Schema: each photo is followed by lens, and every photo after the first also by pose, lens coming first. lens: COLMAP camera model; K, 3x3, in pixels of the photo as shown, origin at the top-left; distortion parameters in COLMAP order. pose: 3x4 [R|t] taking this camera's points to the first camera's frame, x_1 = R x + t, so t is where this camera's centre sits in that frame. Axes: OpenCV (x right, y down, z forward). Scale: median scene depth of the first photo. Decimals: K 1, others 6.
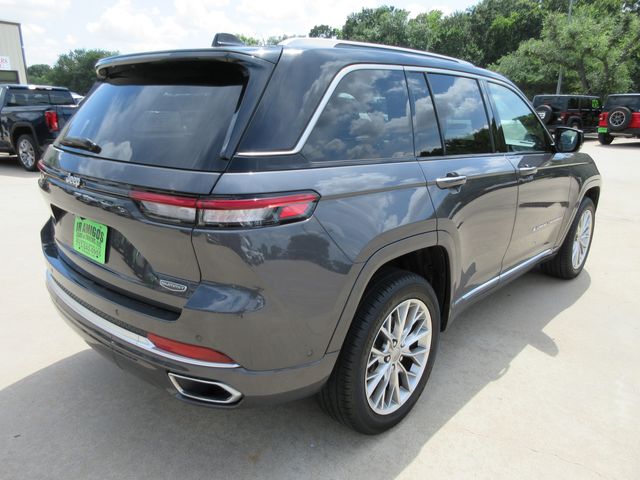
lens RADIAL K [[483.6, 0, 314.0], [0, 483.6, 242.6], [0, 0, 1]] dist [-0.006718, -0.002689]
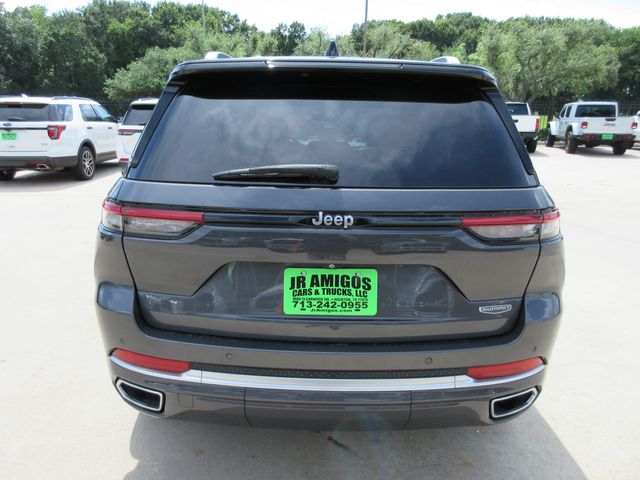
lens RADIAL K [[483.6, 0, 319.4], [0, 483.6, 240.2], [0, 0, 1]] dist [-0.006718, -0.002689]
pose [[0.733680, -0.170486, 0.657759, -1.079527], [0.179579, 0.982245, 0.054284, -0.149395], [-0.655335, 0.078292, 0.751269, 0.458471]]
